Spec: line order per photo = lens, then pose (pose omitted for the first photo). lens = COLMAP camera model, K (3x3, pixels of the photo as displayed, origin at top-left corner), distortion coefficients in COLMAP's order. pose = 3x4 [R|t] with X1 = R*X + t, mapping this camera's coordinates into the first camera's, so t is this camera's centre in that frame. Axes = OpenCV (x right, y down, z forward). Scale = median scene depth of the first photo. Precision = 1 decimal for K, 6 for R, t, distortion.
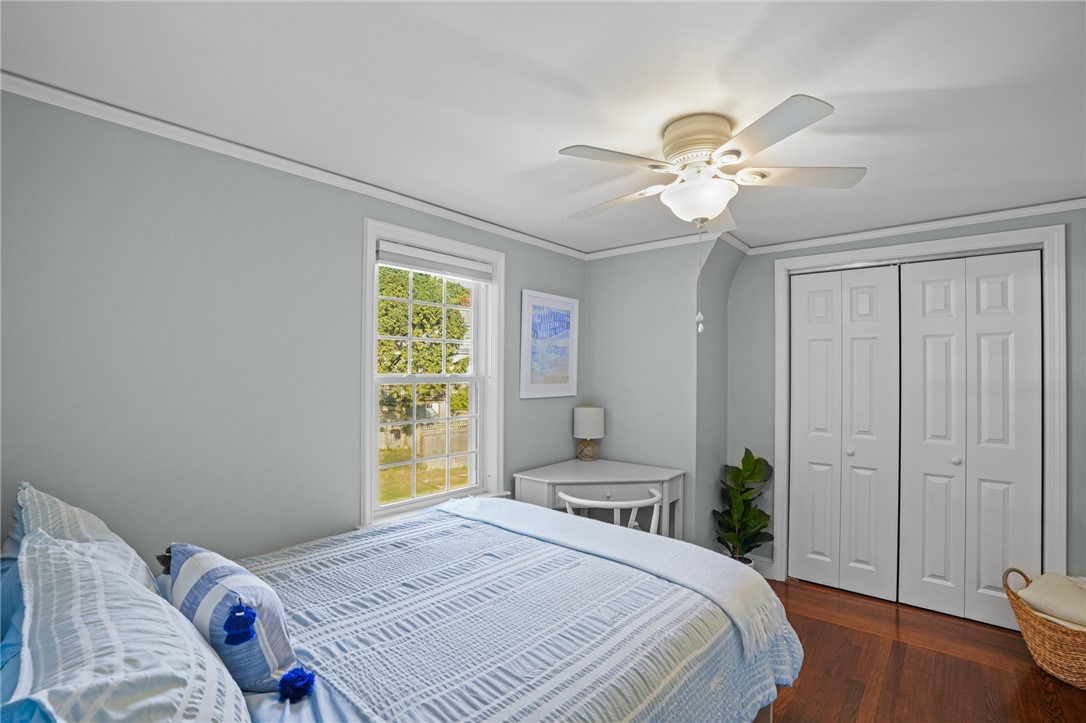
lens RADIAL K [[503.9, 0, 540.7], [0, 503.9, 366.7], [0, 0, 1]] dist [-0.012550, 0.000483]
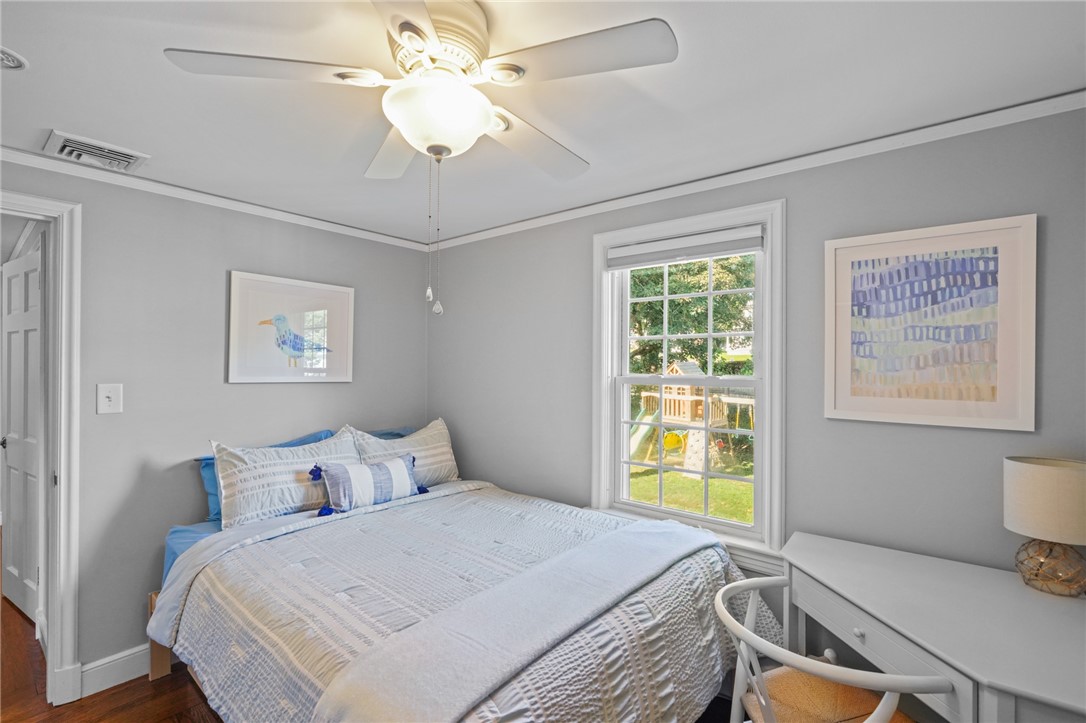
lens RADIAL K [[494.2, 0, 541.5], [0, 494.2, 370.1], [0, 0, 1]] dist [-0.005473, -0.000349]
pose [[0.019991, 0.005363, -0.999786, 0.559871], [0.002020, 0.999983, 0.005405, -0.000183], [0.999798, -0.002128, 0.019980, 0.638047]]
